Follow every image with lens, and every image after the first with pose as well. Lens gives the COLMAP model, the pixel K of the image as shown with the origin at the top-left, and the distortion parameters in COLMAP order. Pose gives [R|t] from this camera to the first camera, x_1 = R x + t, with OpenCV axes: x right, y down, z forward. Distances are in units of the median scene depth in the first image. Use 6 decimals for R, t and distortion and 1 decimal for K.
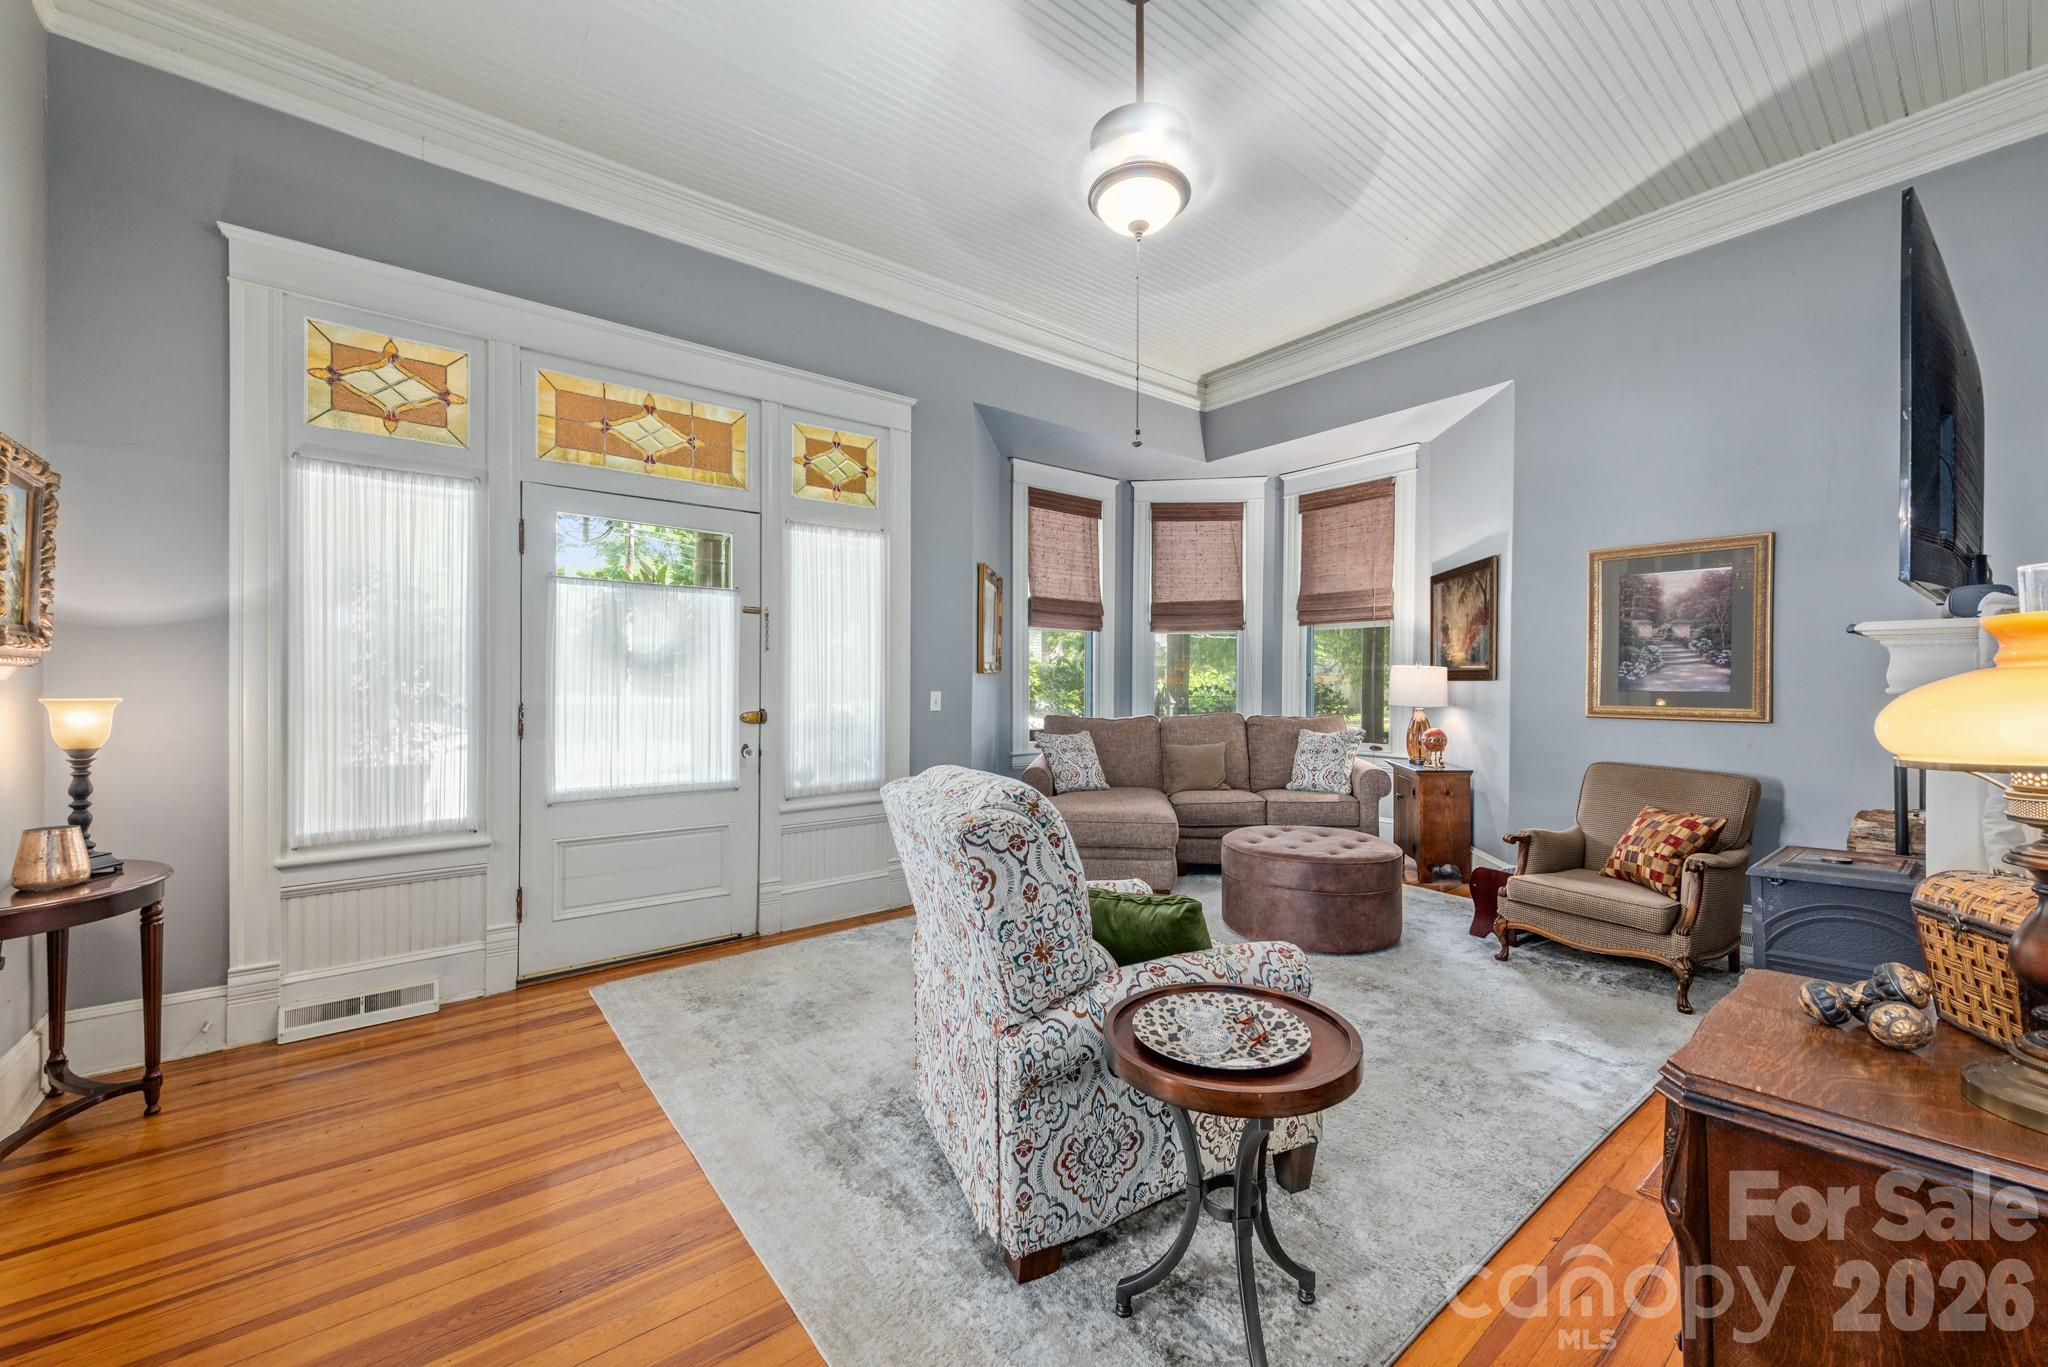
lens RADIAL K [[797.7, 0, 1029.5], [0, 797.7, 685.1], [0, 0, 1]] dist [0.003599, -0.000093]
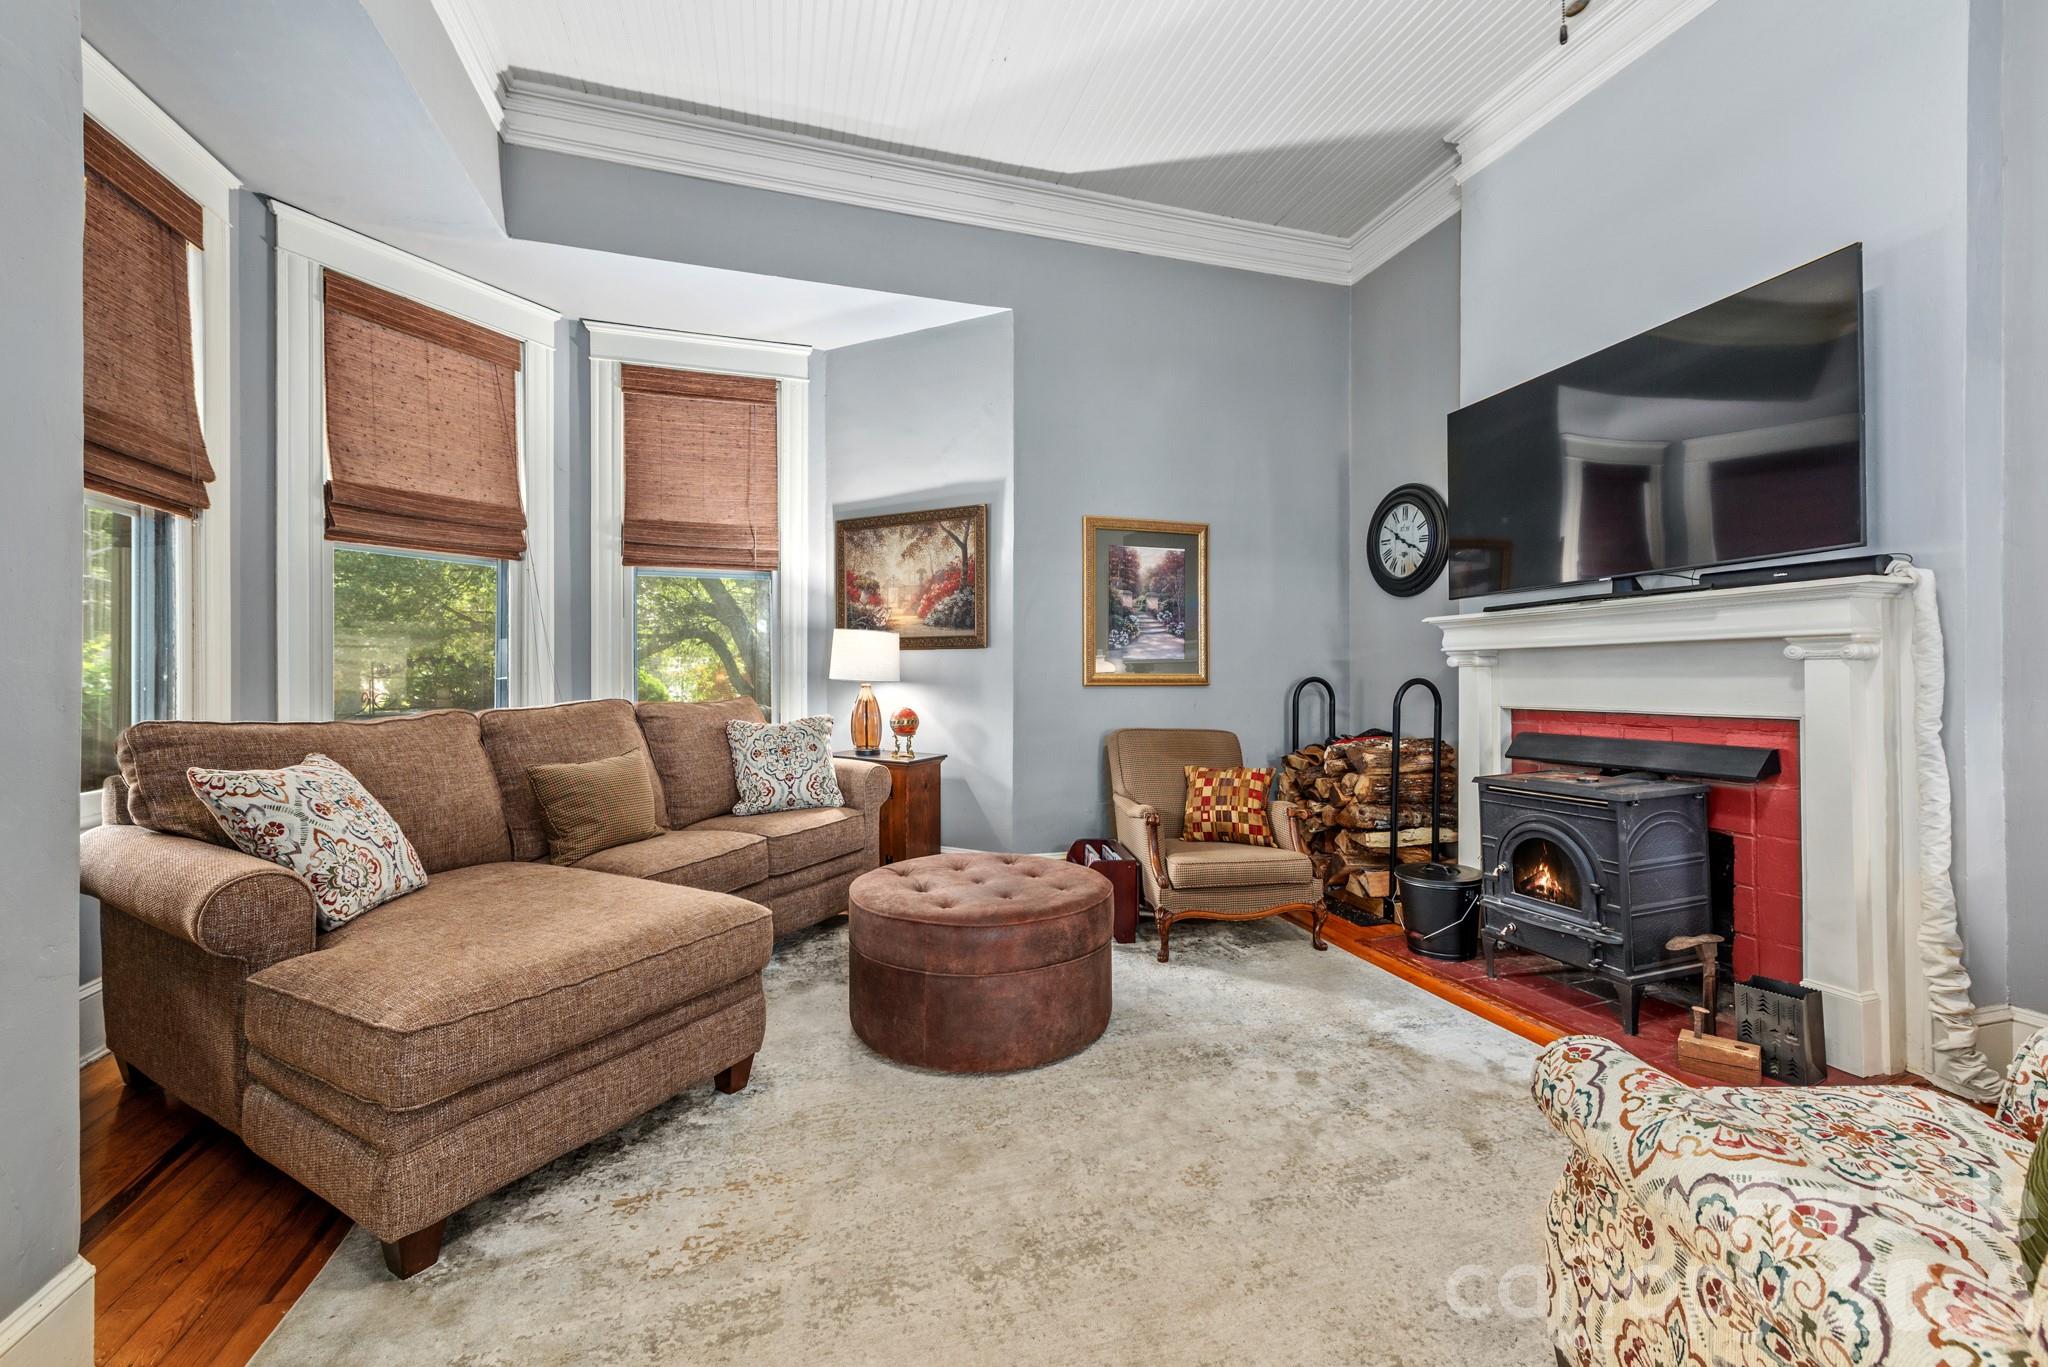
lens RADIAL K [[797.7, 0, 1027.2], [0, 797.7, 683.3], [0, 0, 1]] dist [0.003599, -0.000093]
pose [[0.357964, -0.010836, 0.933673, -0.195354], [0.005702, 0.999939, 0.009419, 0.022891], [-0.933718, 0.001952, 0.358004, 0.591195]]
